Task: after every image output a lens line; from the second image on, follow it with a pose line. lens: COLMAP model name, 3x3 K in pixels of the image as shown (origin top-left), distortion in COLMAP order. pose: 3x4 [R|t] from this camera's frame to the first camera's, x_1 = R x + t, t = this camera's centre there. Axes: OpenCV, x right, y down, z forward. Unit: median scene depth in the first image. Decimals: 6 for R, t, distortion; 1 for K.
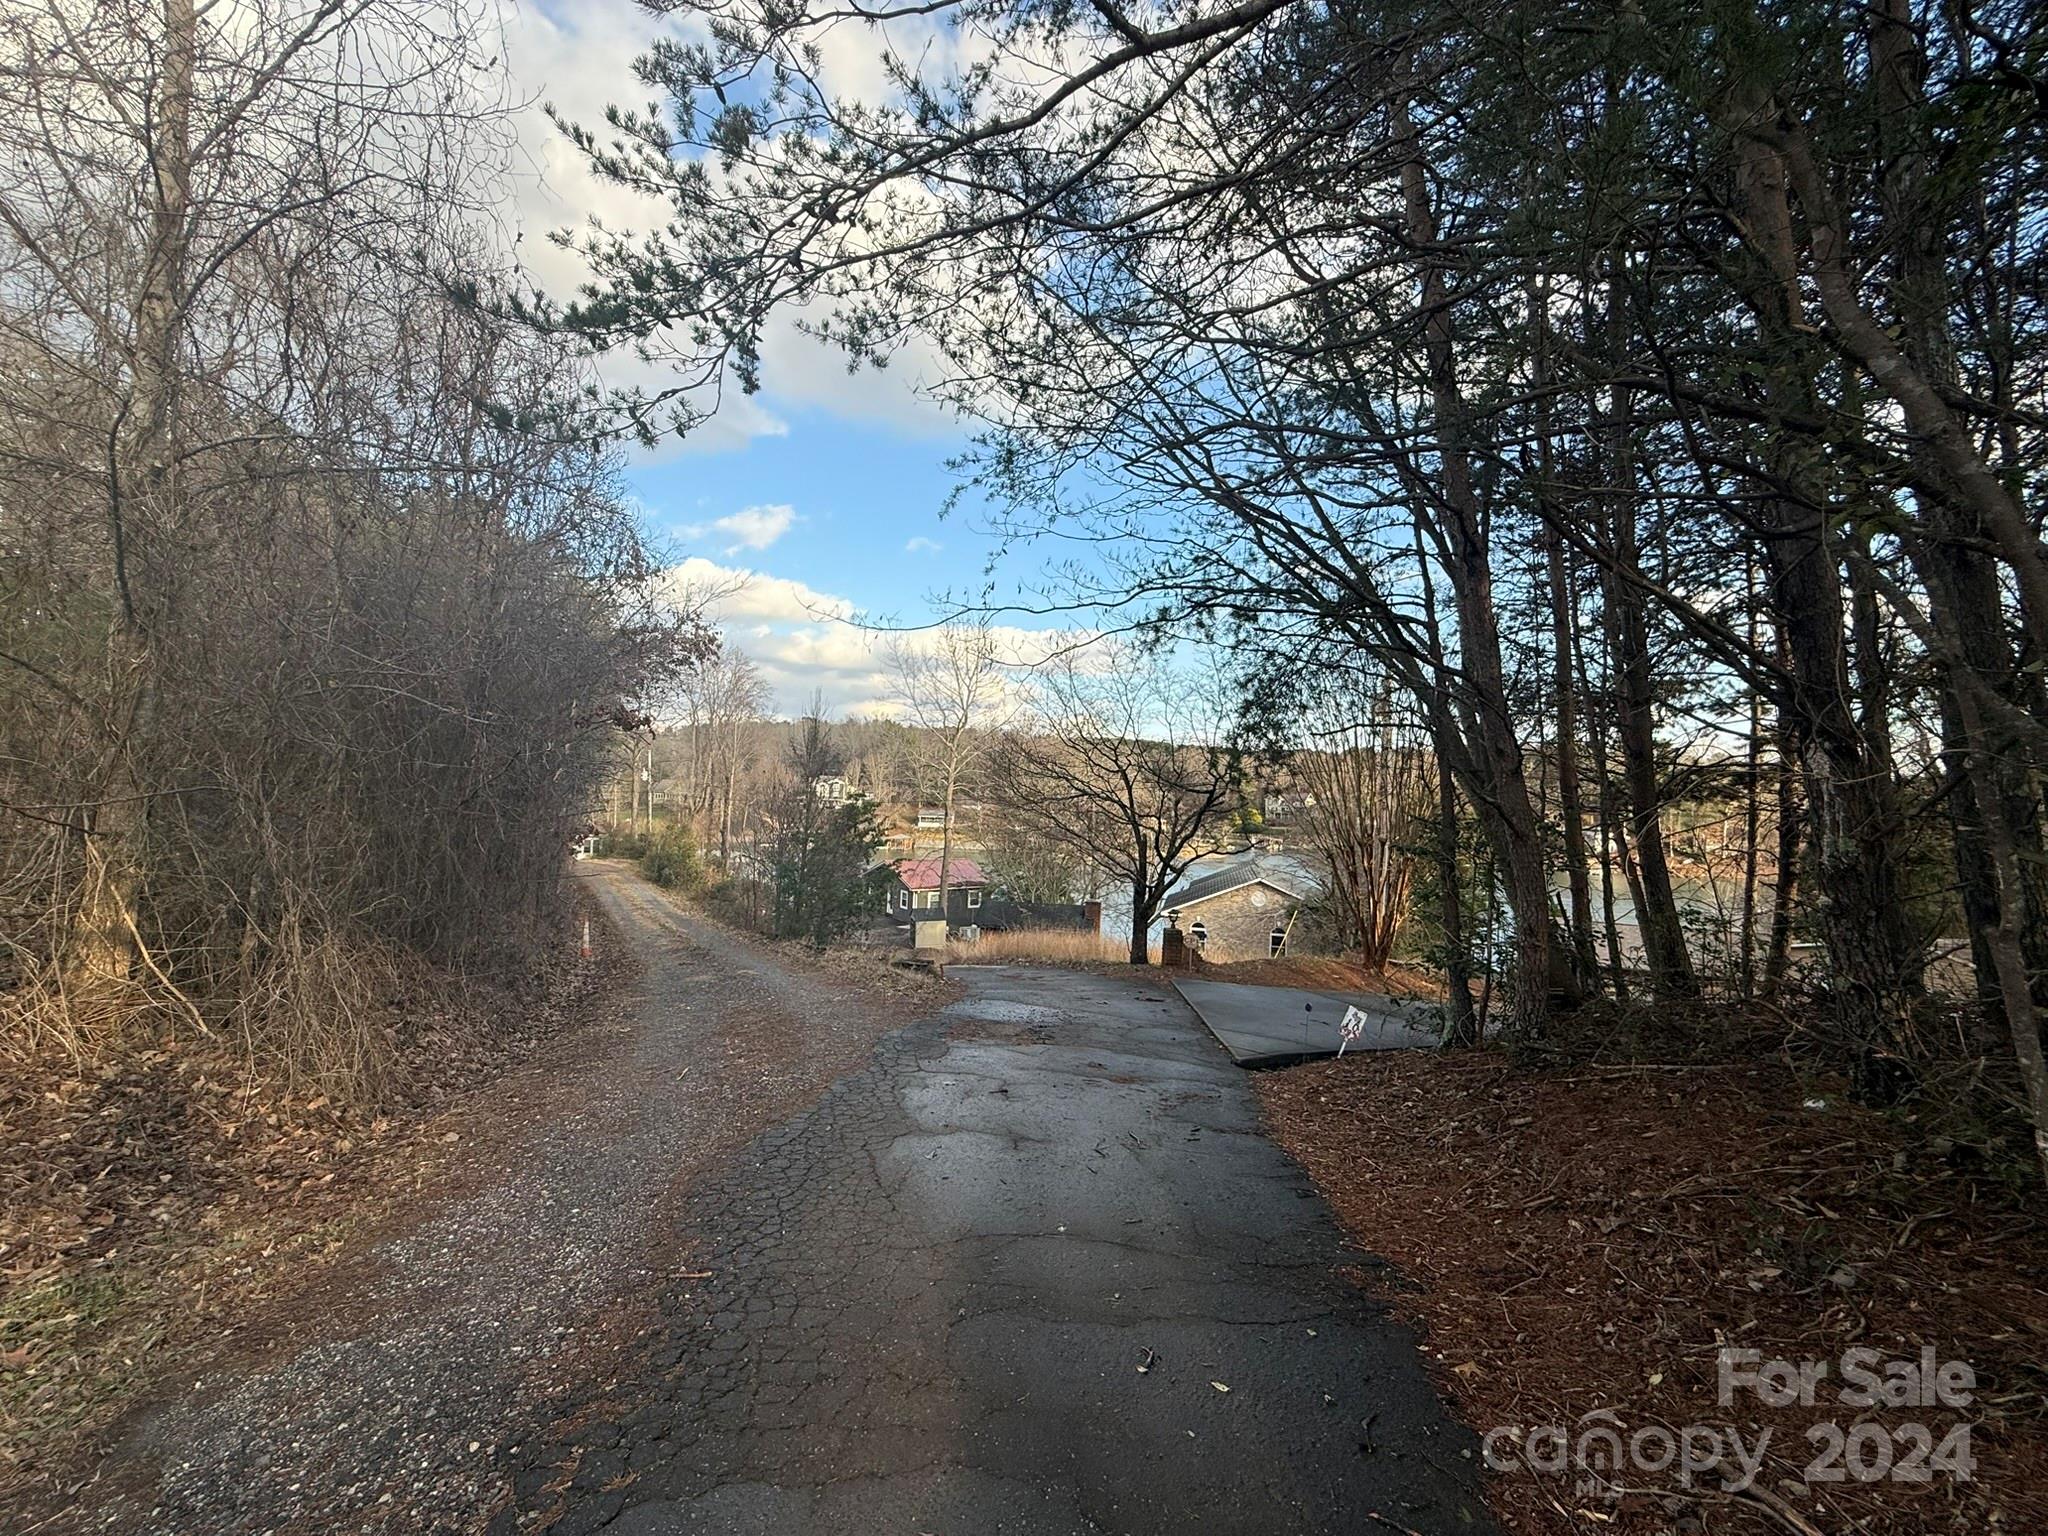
lens RADIAL K [[818.2, 0, 1027.8], [0, 818.2, 768.6], [0, 0, 1]] dist [-0.000347, 0.000068]
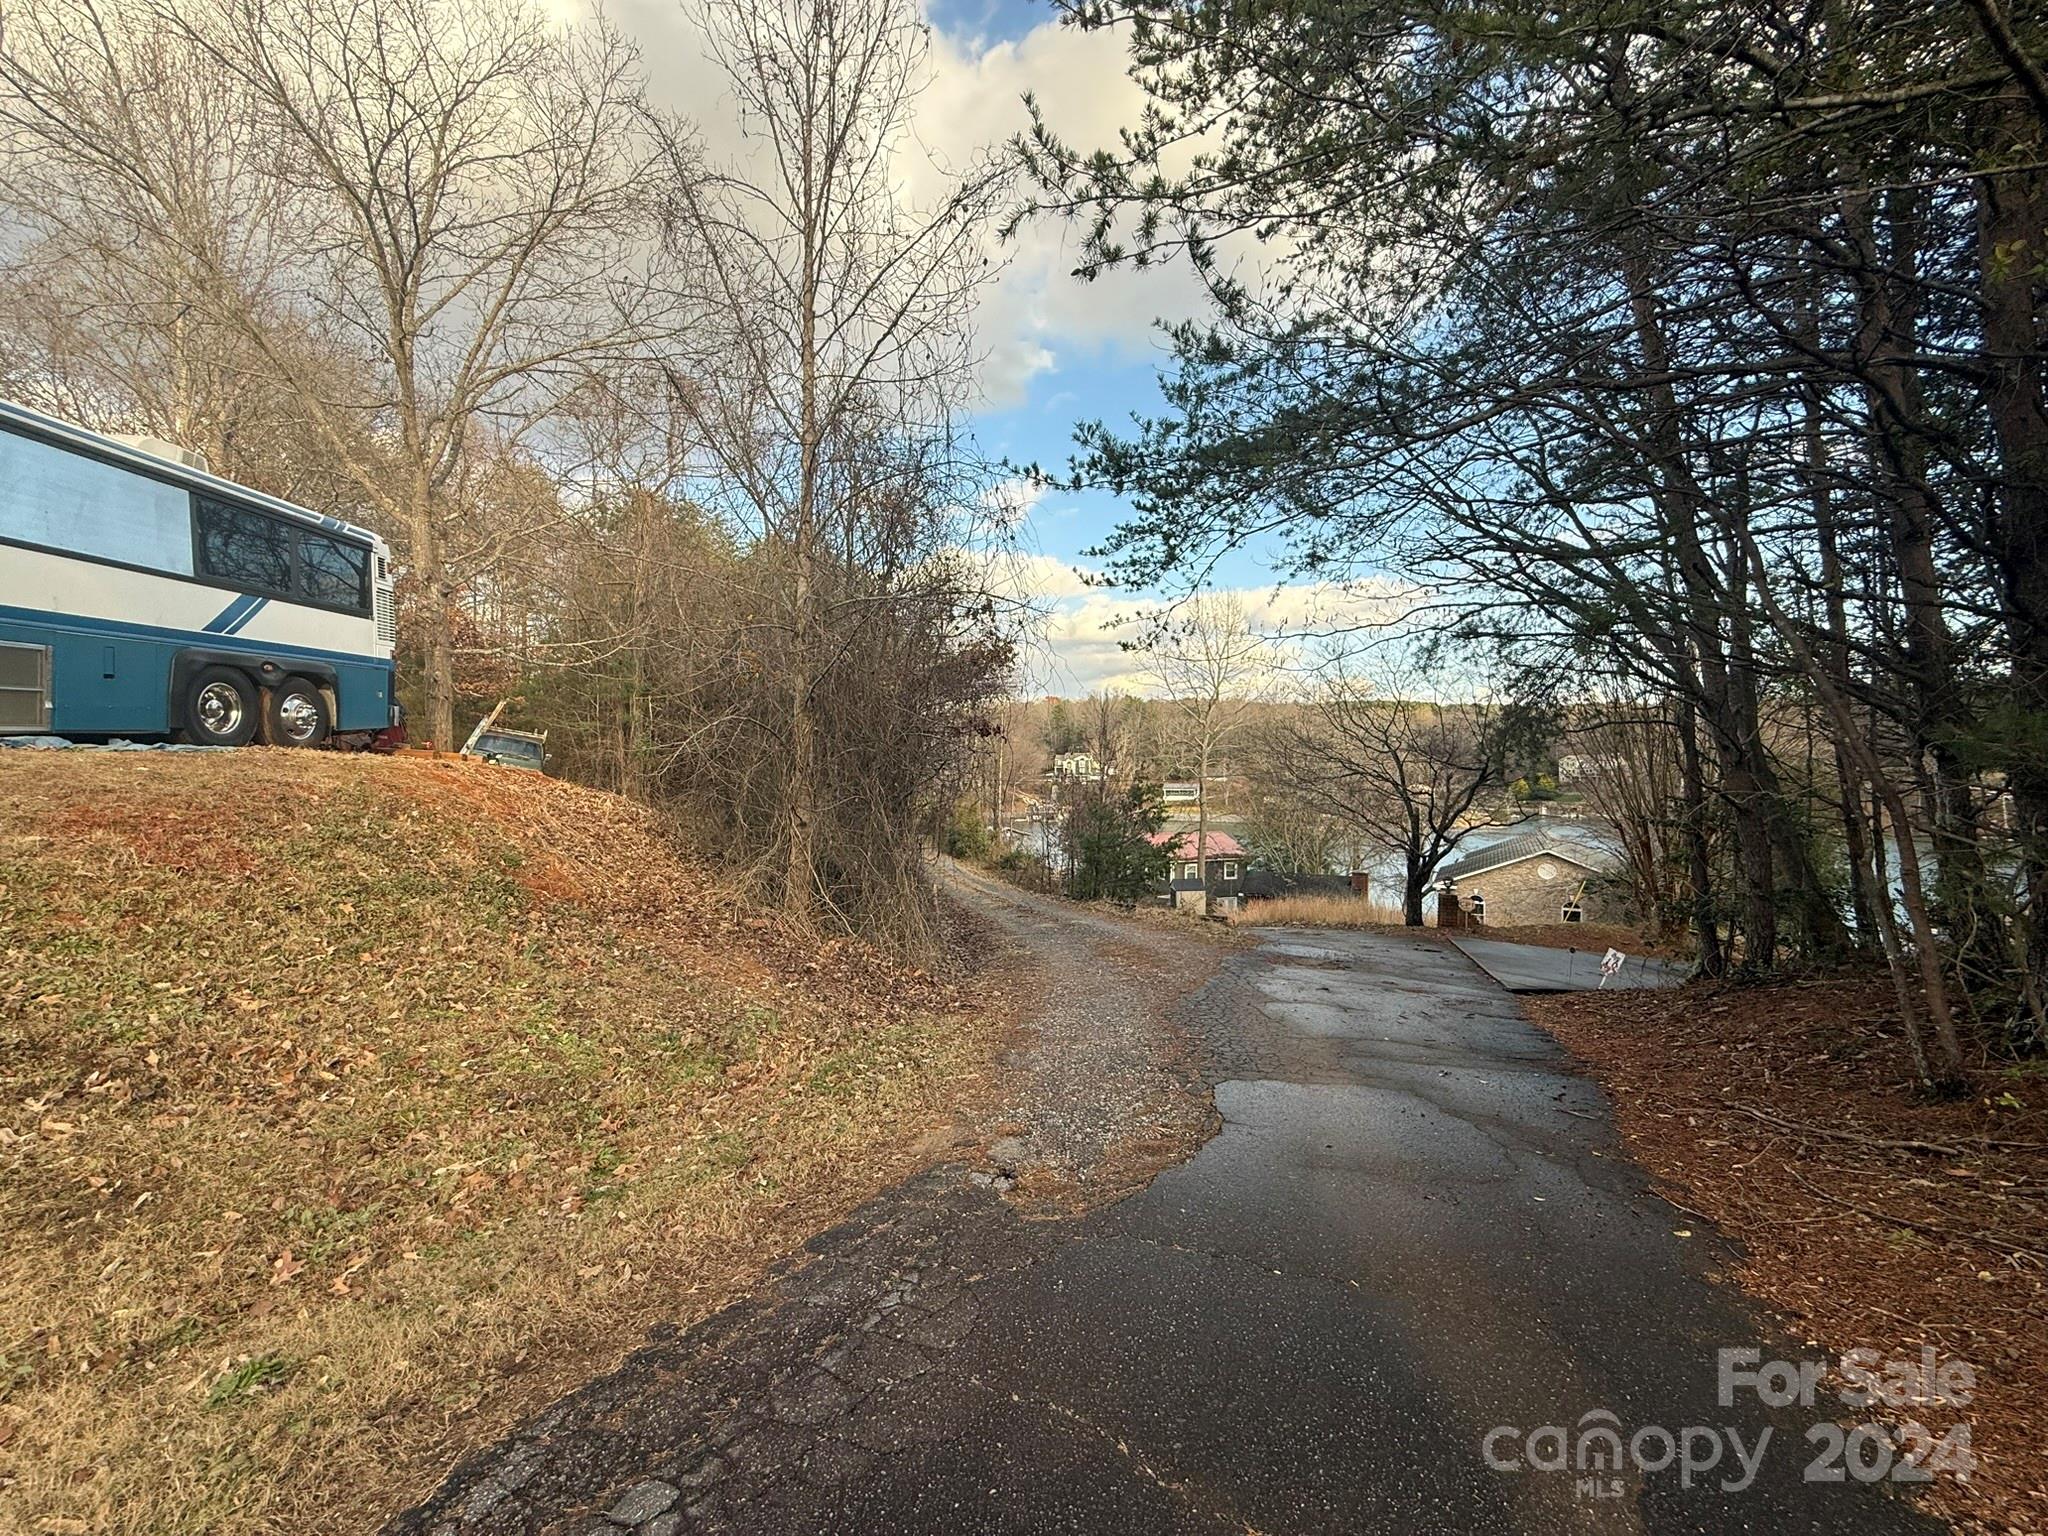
lens RADIAL K [[818.2, 0, 1016.7], [0, 818.2, 767.1], [0, 0, 1]] dist [-0.000347, 0.000068]
pose [[0.953477, -0.031905, -0.299771, -0.028940], [0.041053, 0.998862, 0.024267, -0.017841], [0.298656, -0.035445, 0.953702, -0.154259]]
